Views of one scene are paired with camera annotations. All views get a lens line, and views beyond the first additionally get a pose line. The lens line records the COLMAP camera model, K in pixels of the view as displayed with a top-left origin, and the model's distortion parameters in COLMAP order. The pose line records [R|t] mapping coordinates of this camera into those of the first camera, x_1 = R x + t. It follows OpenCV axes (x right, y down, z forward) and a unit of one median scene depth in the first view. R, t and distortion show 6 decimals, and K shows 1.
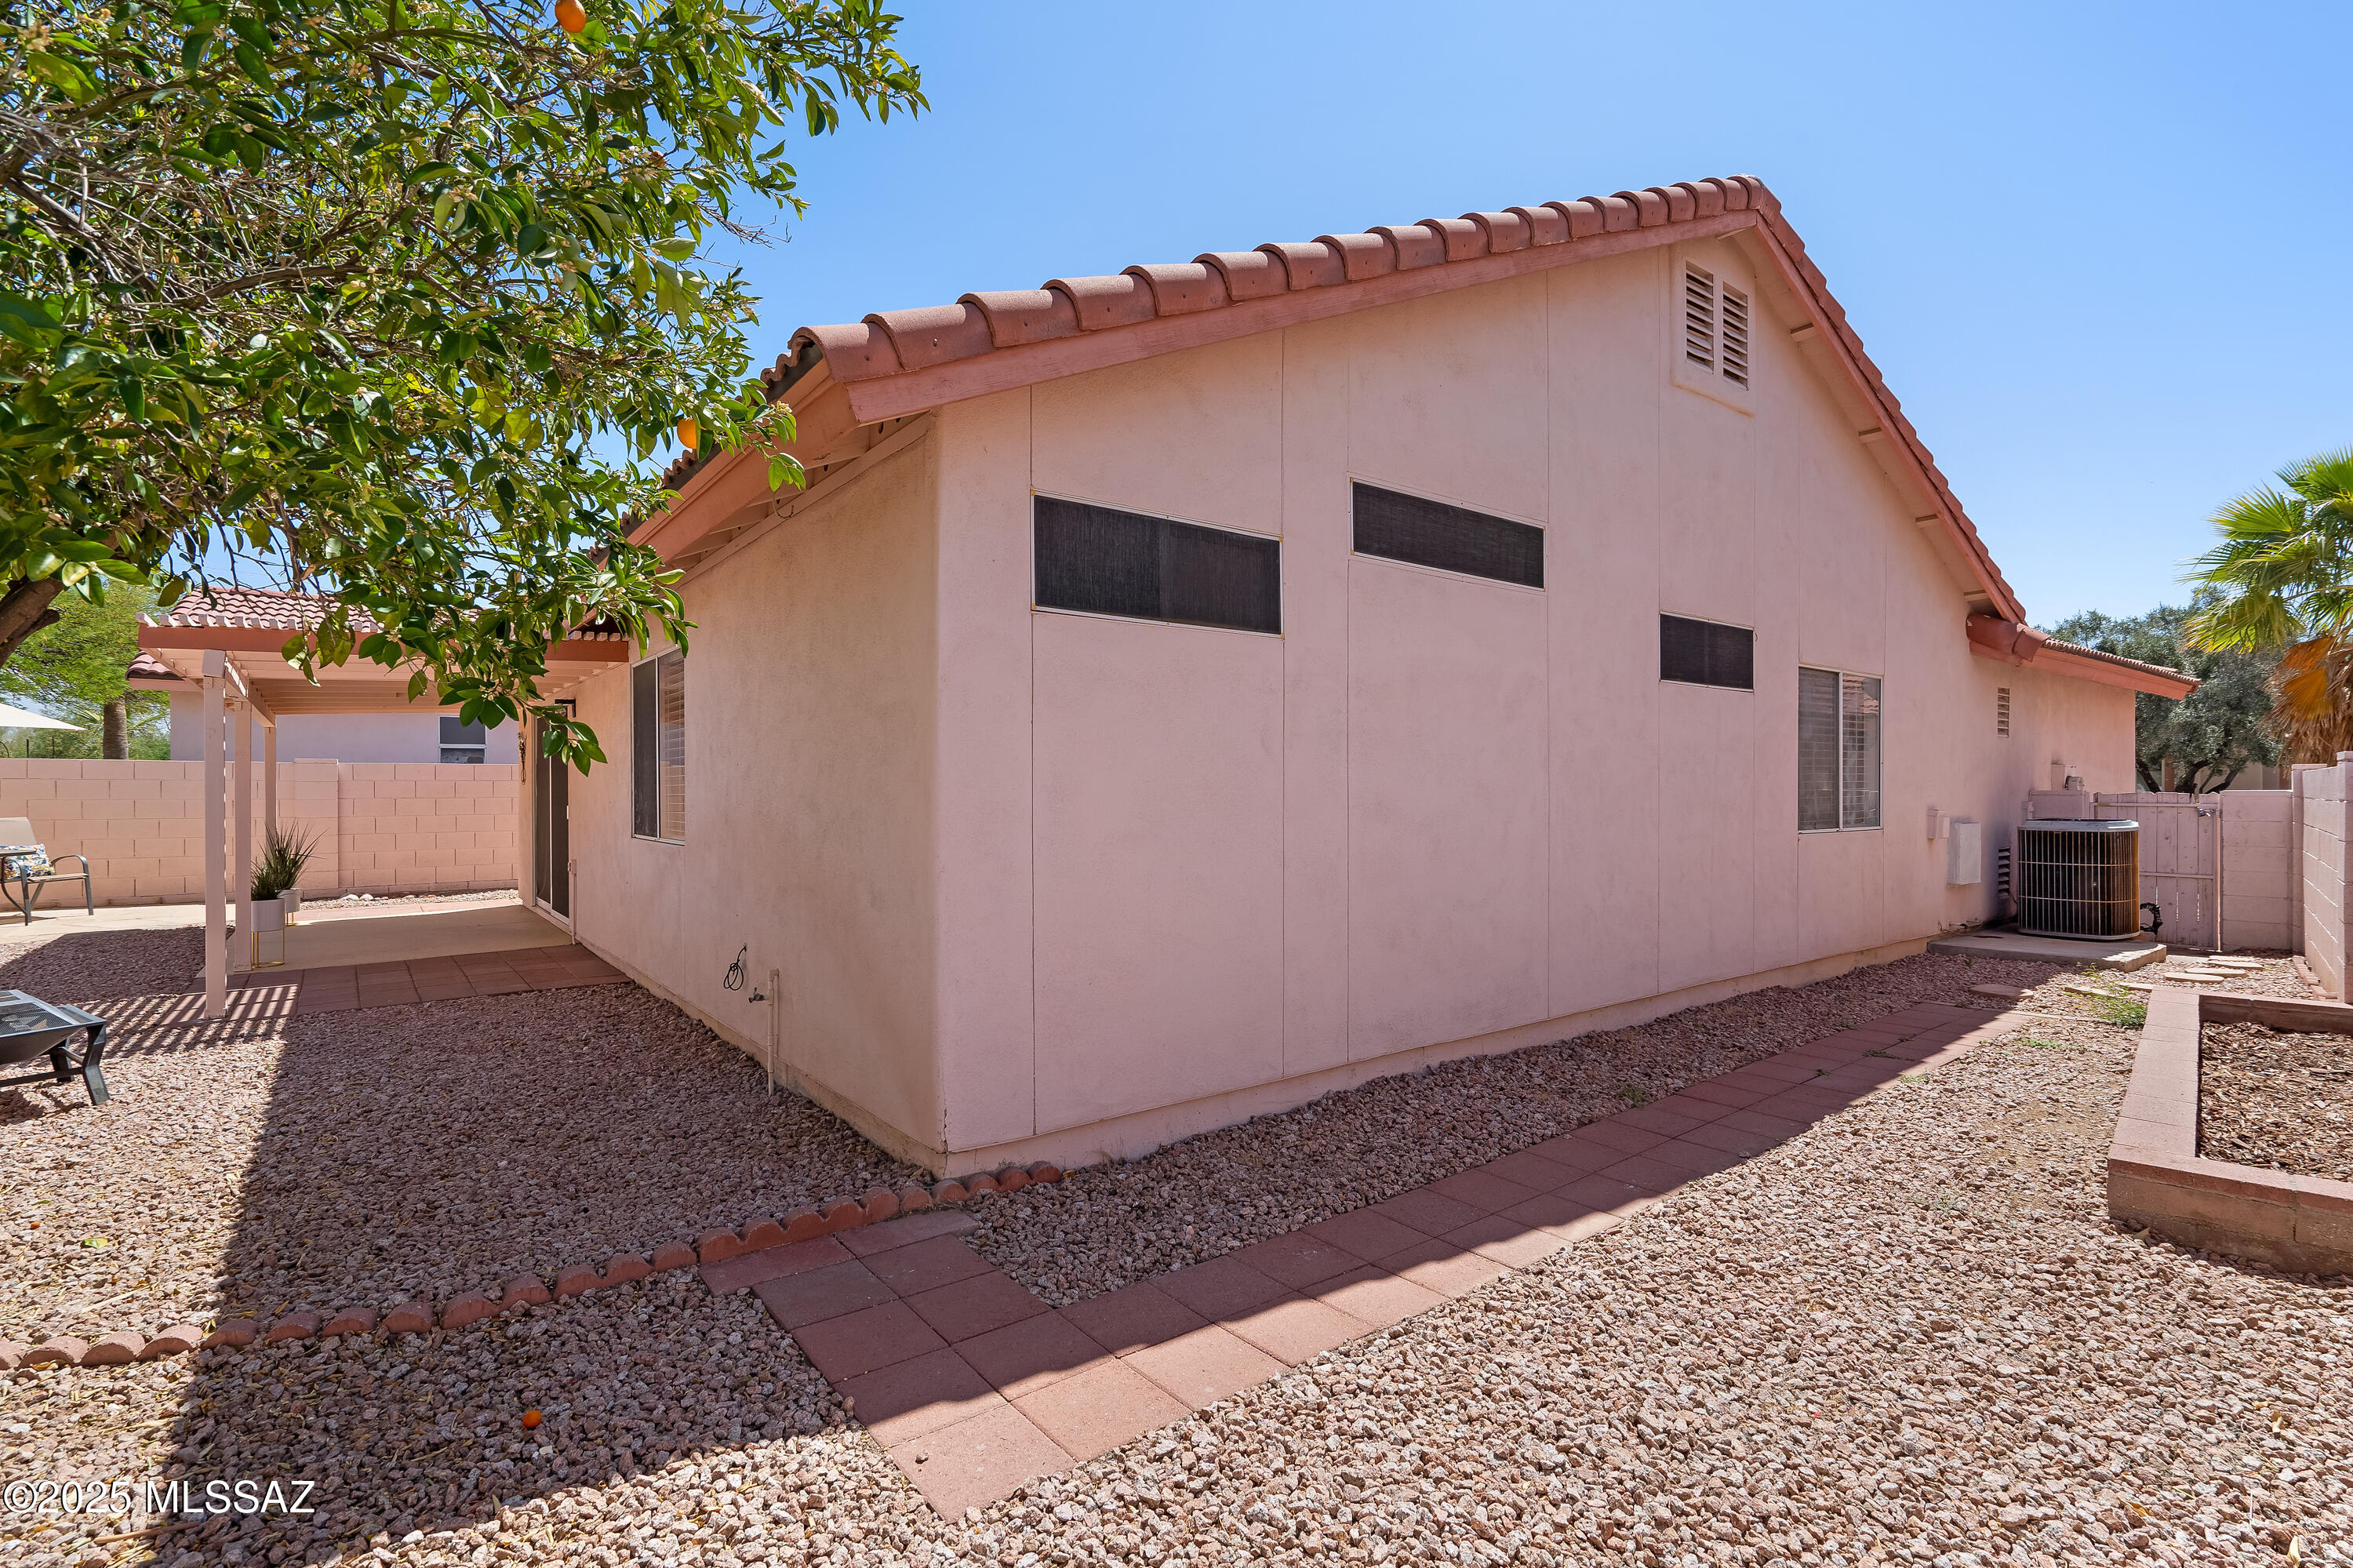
lens RADIAL K [[1096.9, 0, 1179.7], [0, 1096.9, 789.8], [0, 0, 1]] dist [0.001139, 0.001332]
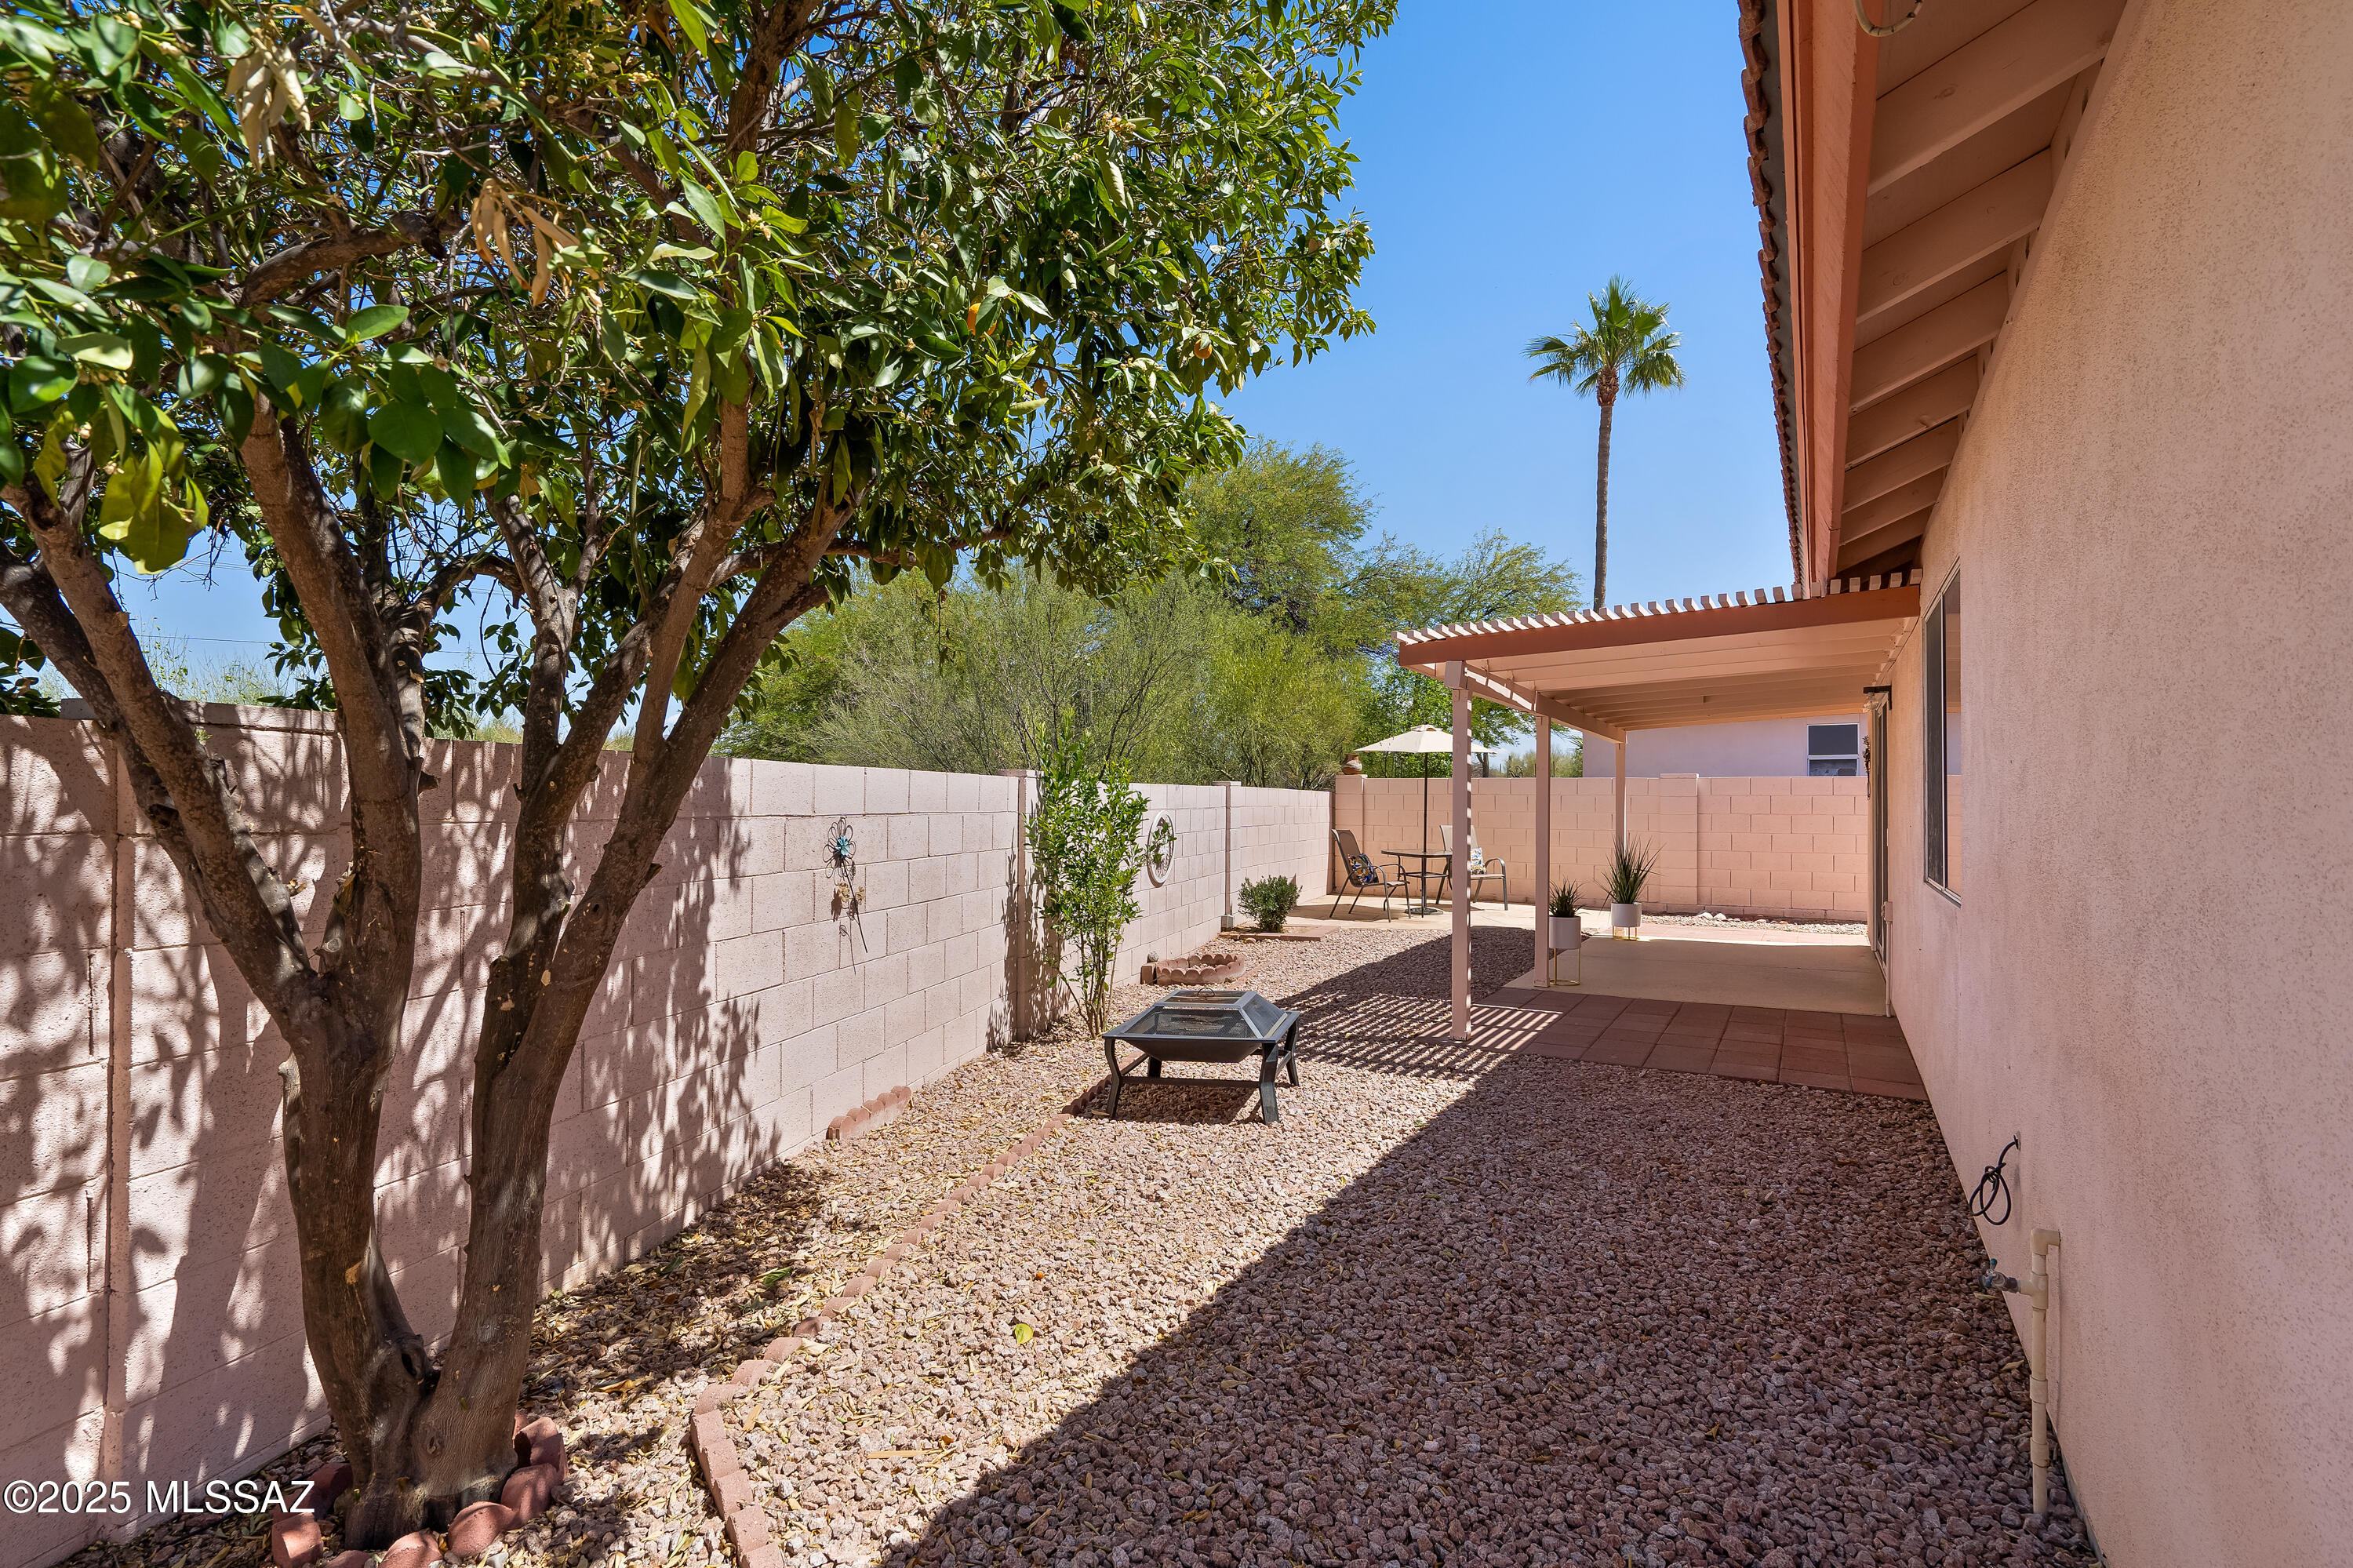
lens RADIAL K [[1096.9, 0, 1179.7], [0, 1096.9, 789.8], [0, 0, 1]] dist [0.001139, 0.001332]
pose [[0.385343, -0.002118, -0.922771, -0.039453], [-0.010906, 0.999917, -0.006850, -0.001326], [0.922709, 0.012704, 0.385288, 0.200080]]
